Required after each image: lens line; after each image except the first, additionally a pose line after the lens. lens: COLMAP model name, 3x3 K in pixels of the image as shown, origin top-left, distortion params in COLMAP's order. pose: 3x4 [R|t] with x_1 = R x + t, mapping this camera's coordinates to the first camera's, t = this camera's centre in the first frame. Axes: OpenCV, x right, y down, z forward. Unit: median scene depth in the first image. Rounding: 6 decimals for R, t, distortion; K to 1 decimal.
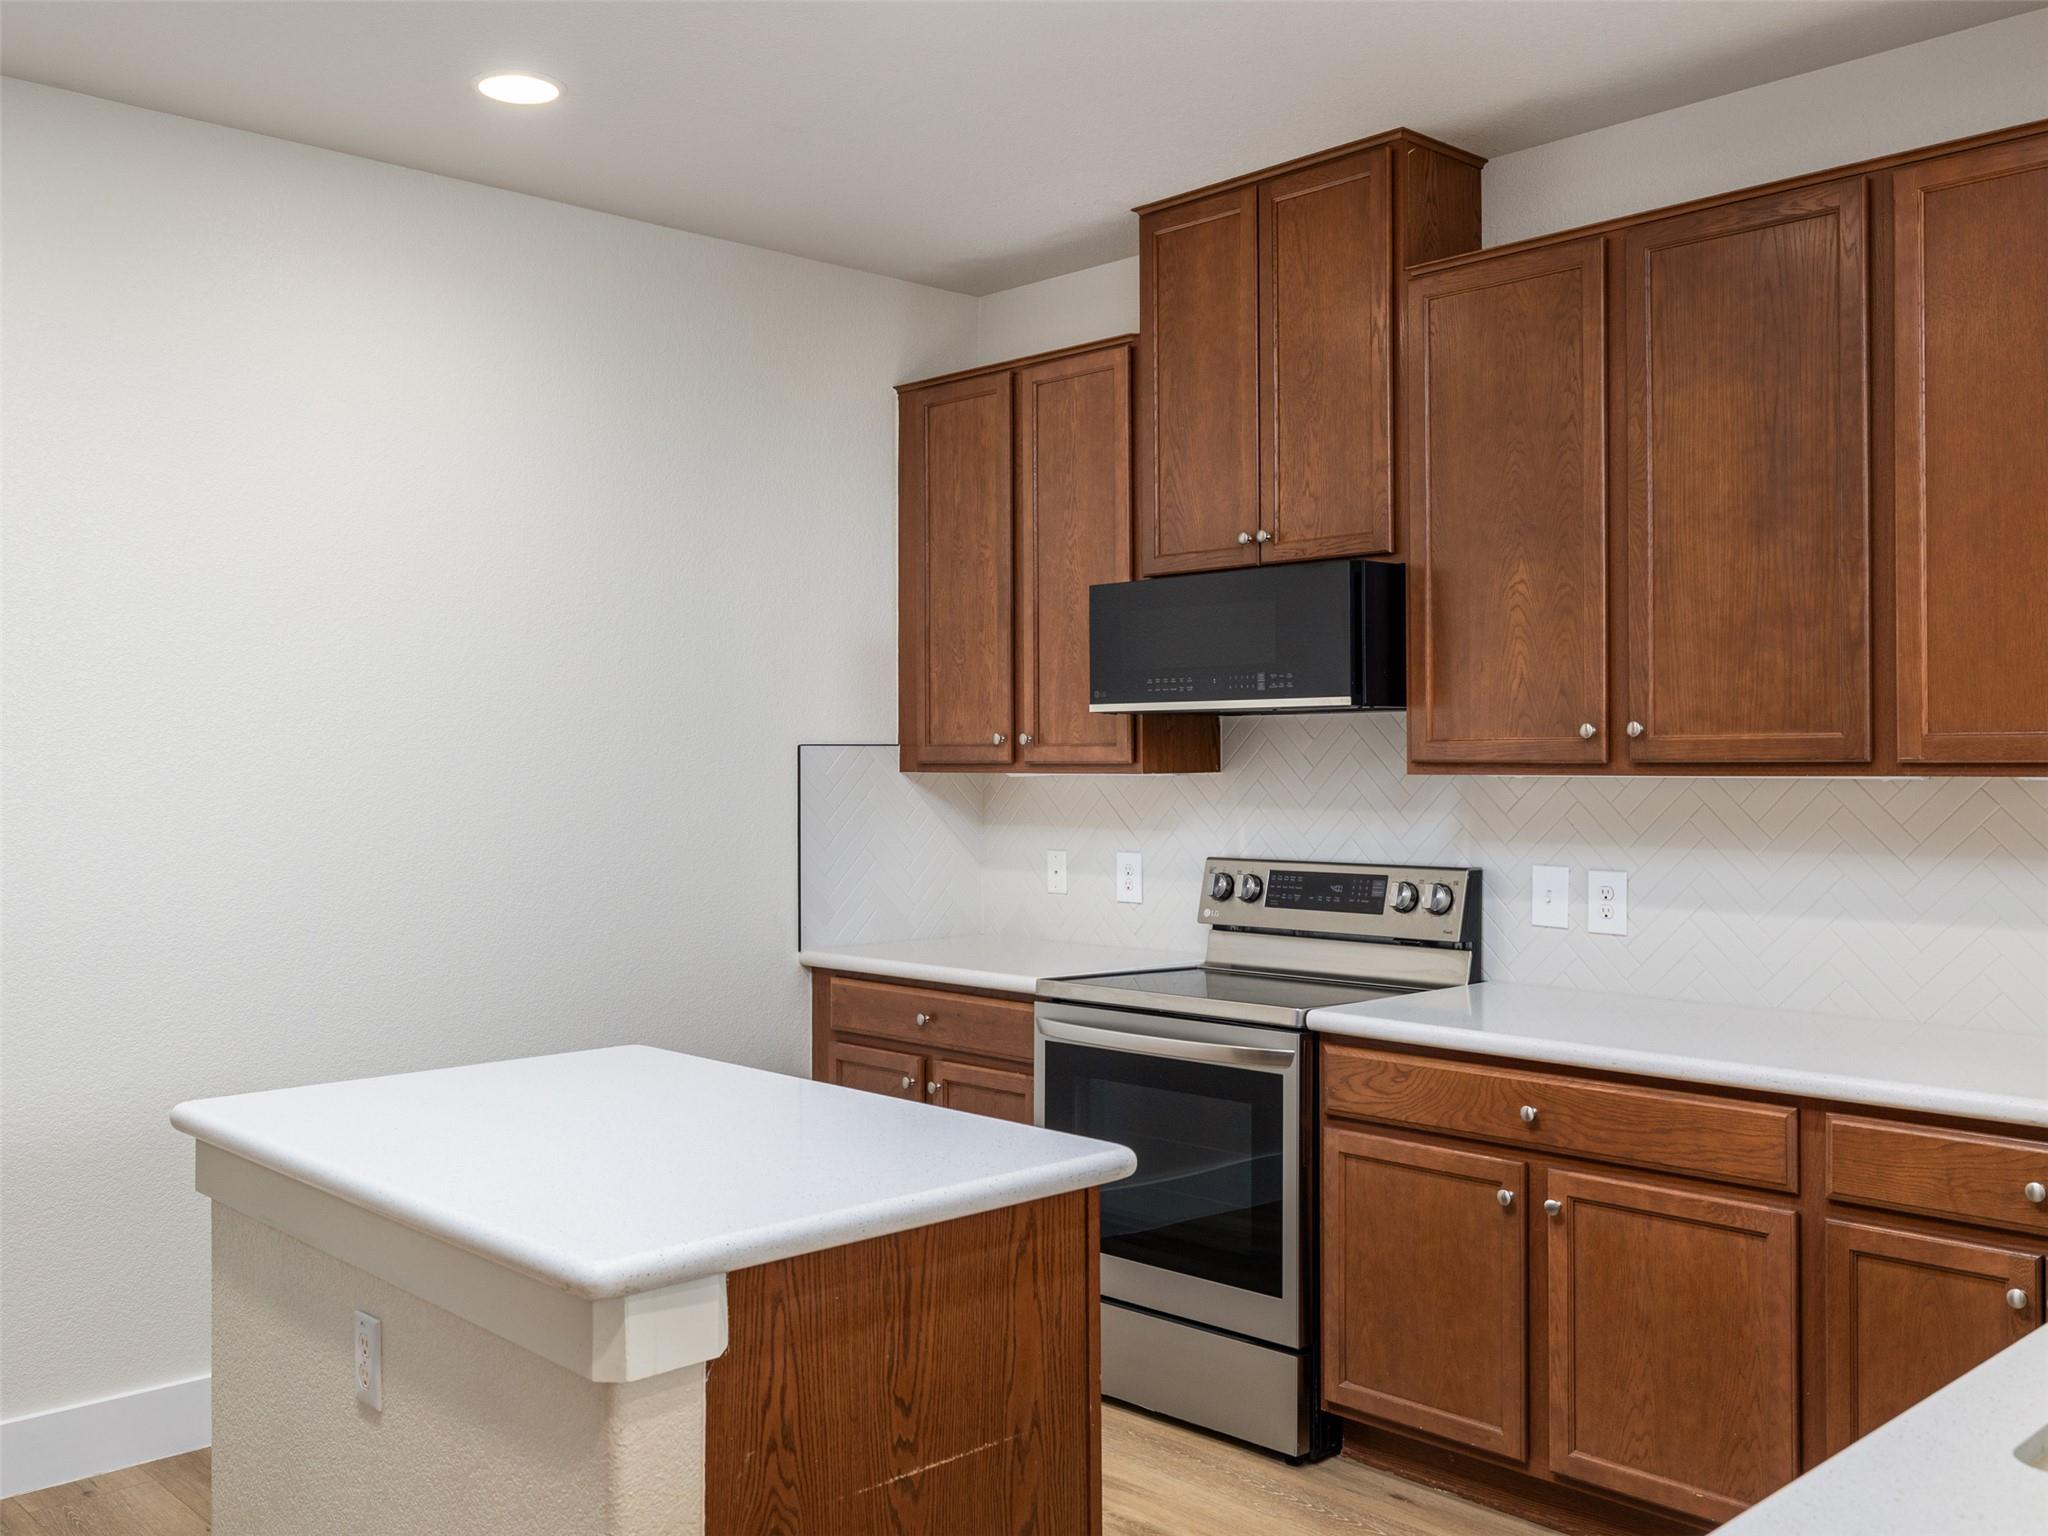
lens RADIAL K [[1851.9, 0, 1027.4], [0, 1851.9, 759.7], [0, 0, 1]] dist [0.012581, 0.006199]
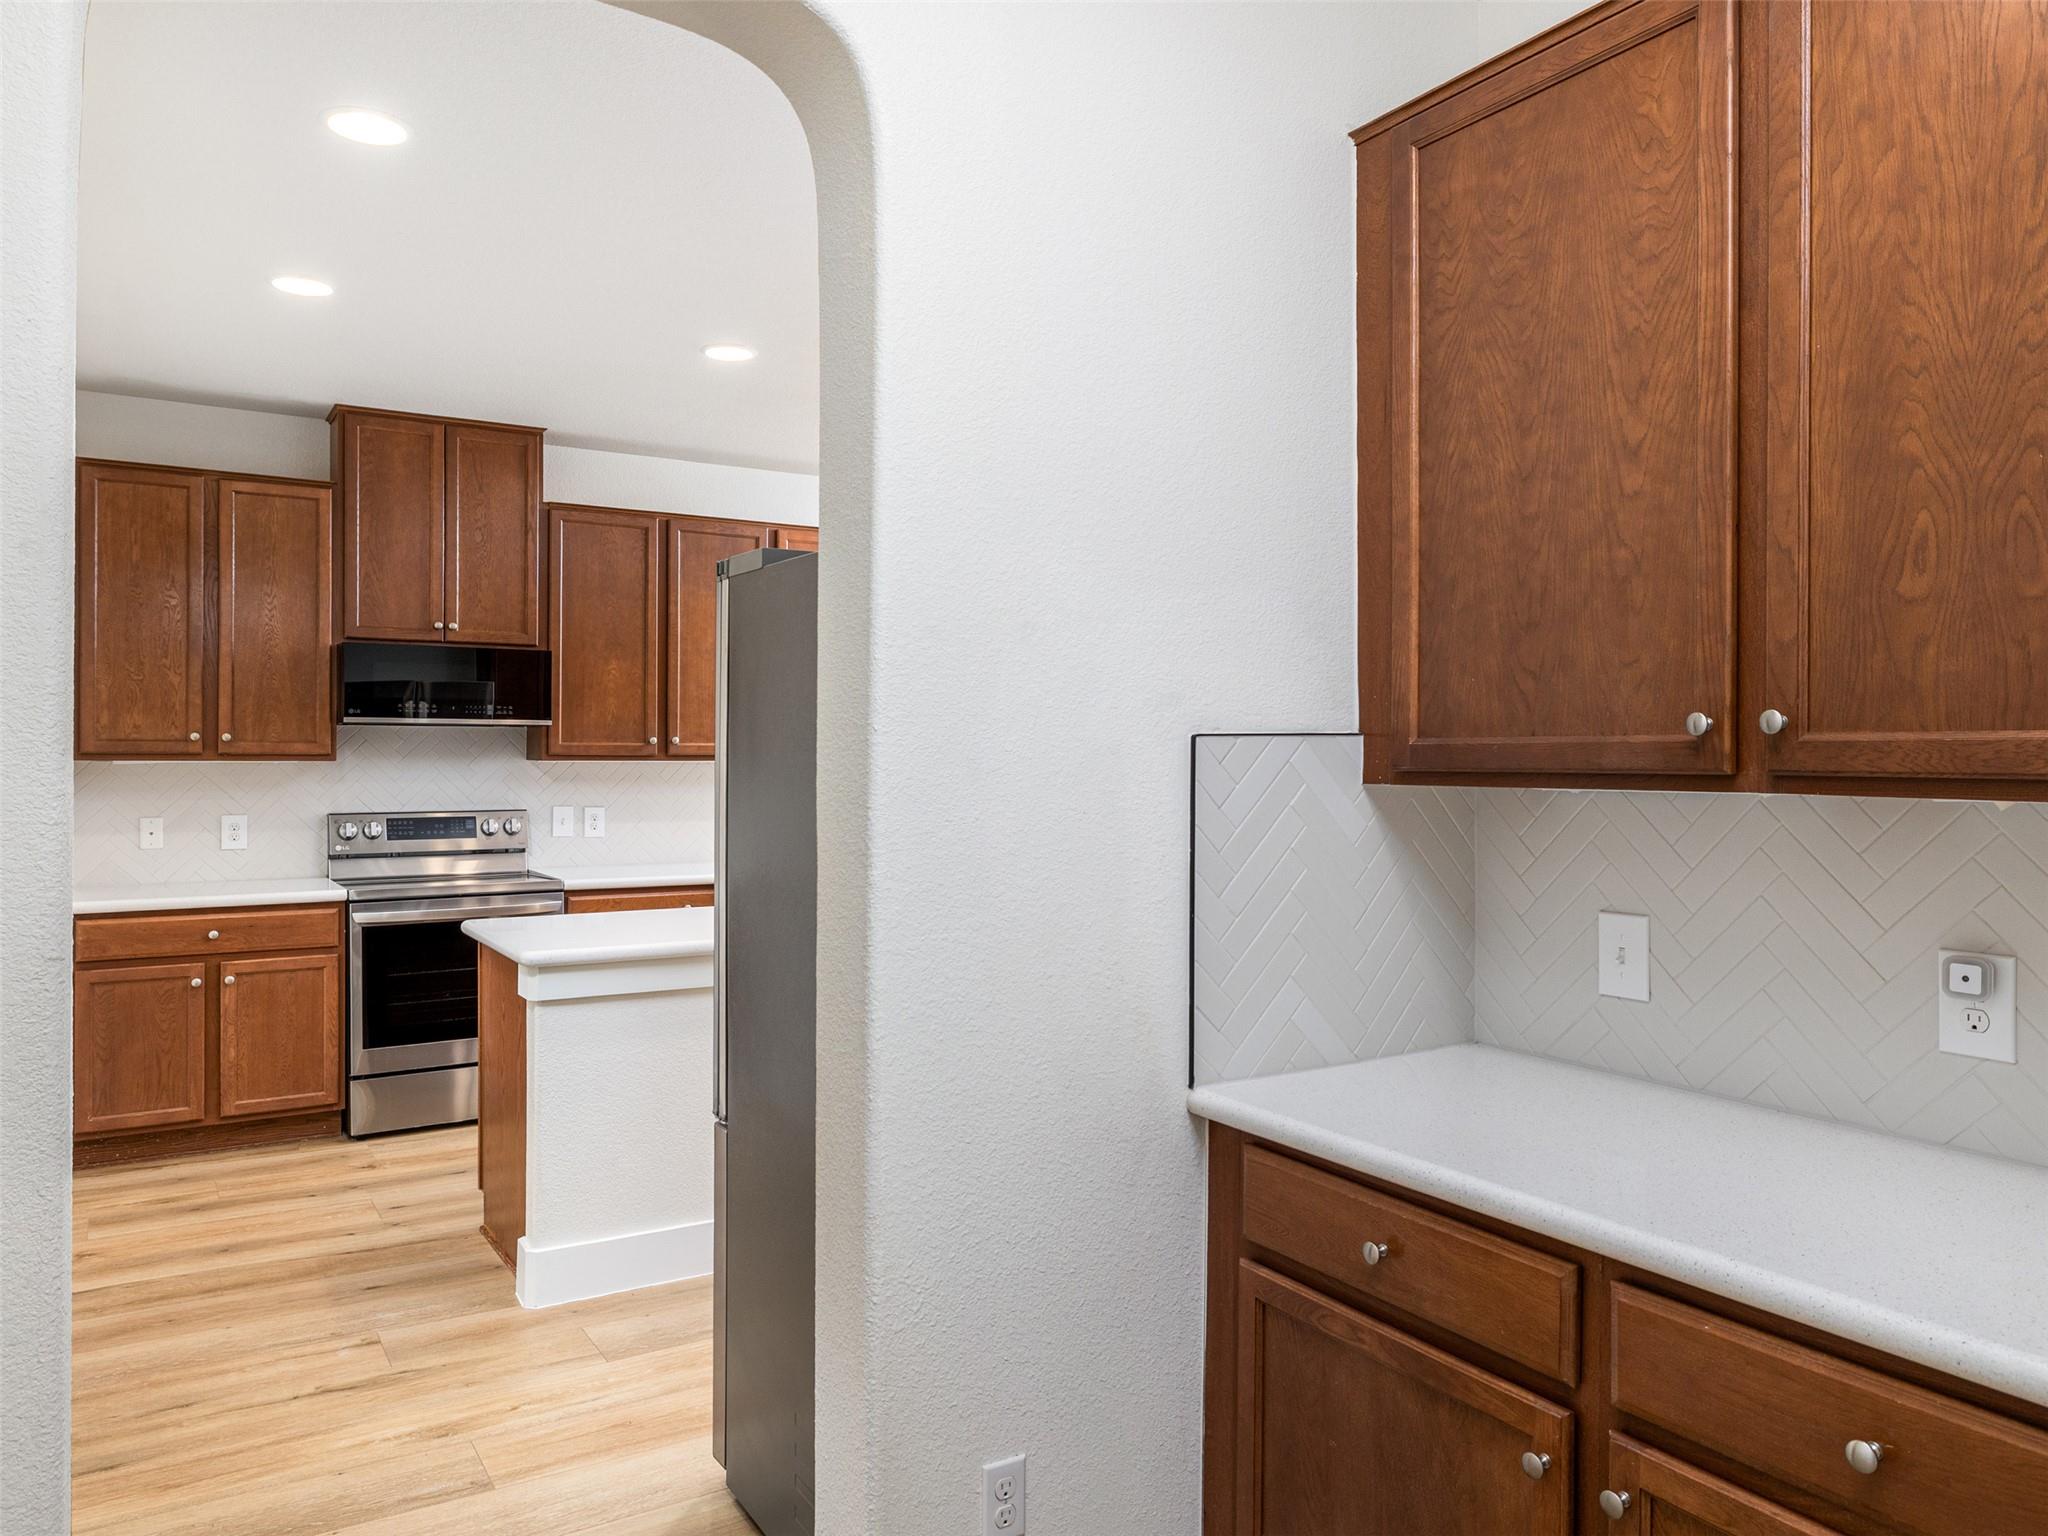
lens RADIAL K [[1422.9, 0, 1024.0], [0, 1422.9, 768.0], [0, 0, 1]] dist [0.006912, -0.002348]
pose [[0.200693, -0.003481, 0.979648, -1.018699], [-0.002708, 0.999988, 0.004108, 0.007105], [-0.979650, -0.003477, 0.200681, 0.179720]]
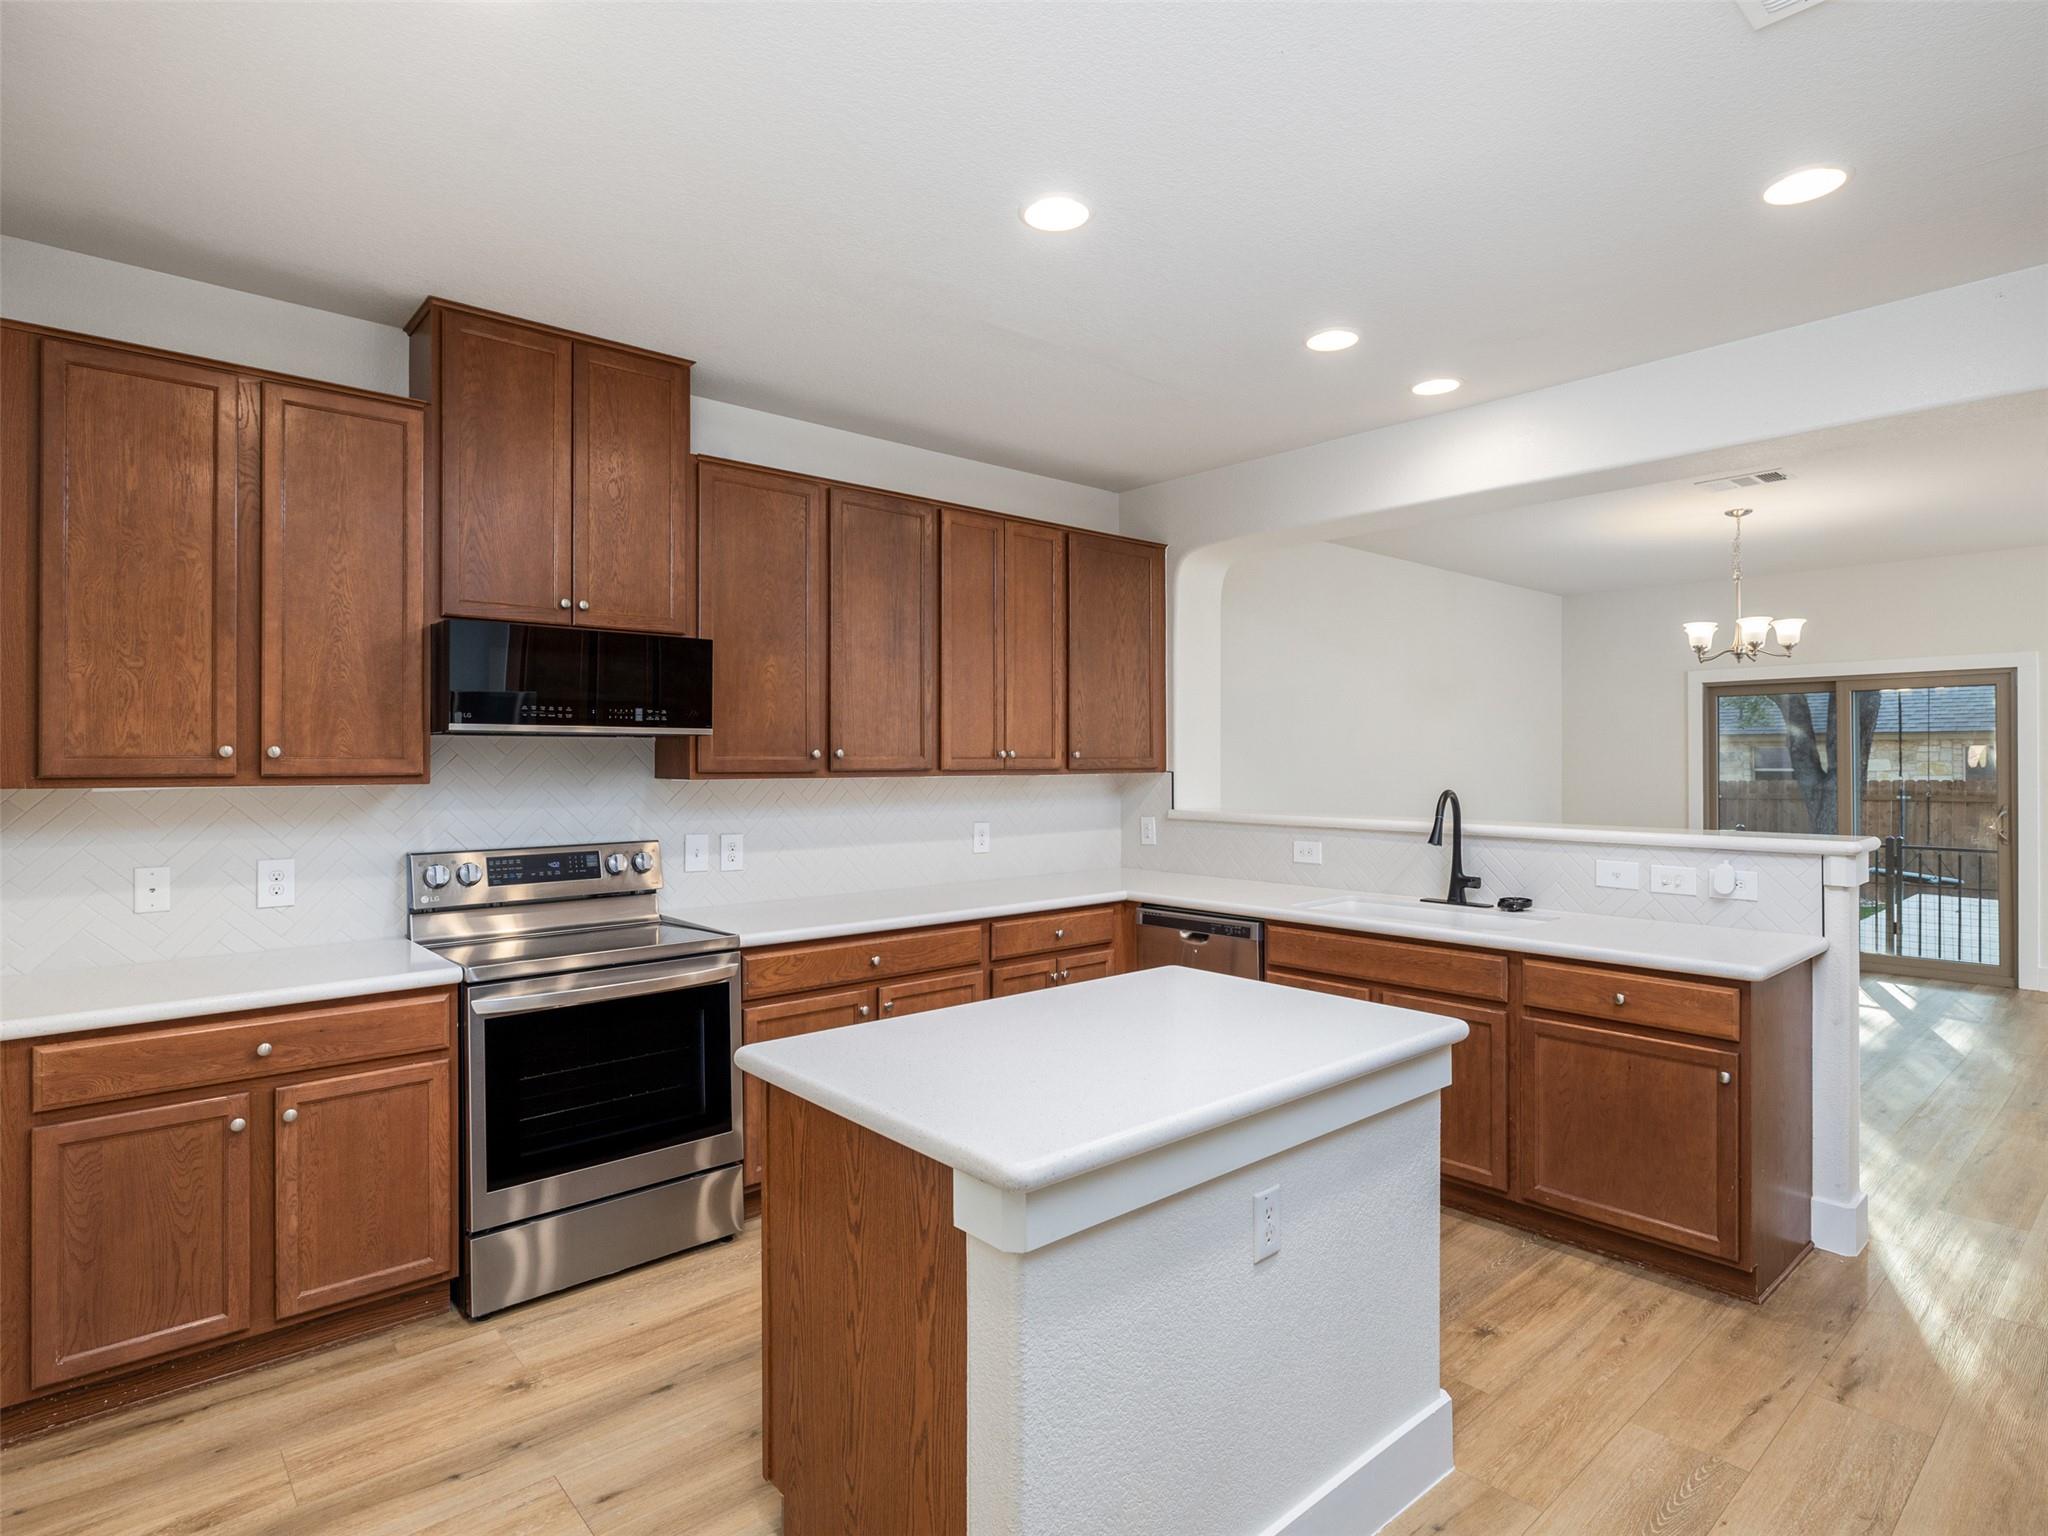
lens RADIAL K [[1083.0, 0, 1009.7], [0, 1083.0, 762.7], [0, 0, 1]] dist [-0.002797, 0.002051]
pose [[0.049946, 0.003716, 0.998745, -0.599366], [0.003590, 0.999986, -0.003900, -0.001554], [-0.998745, 0.003781, 0.049932, 0.606242]]
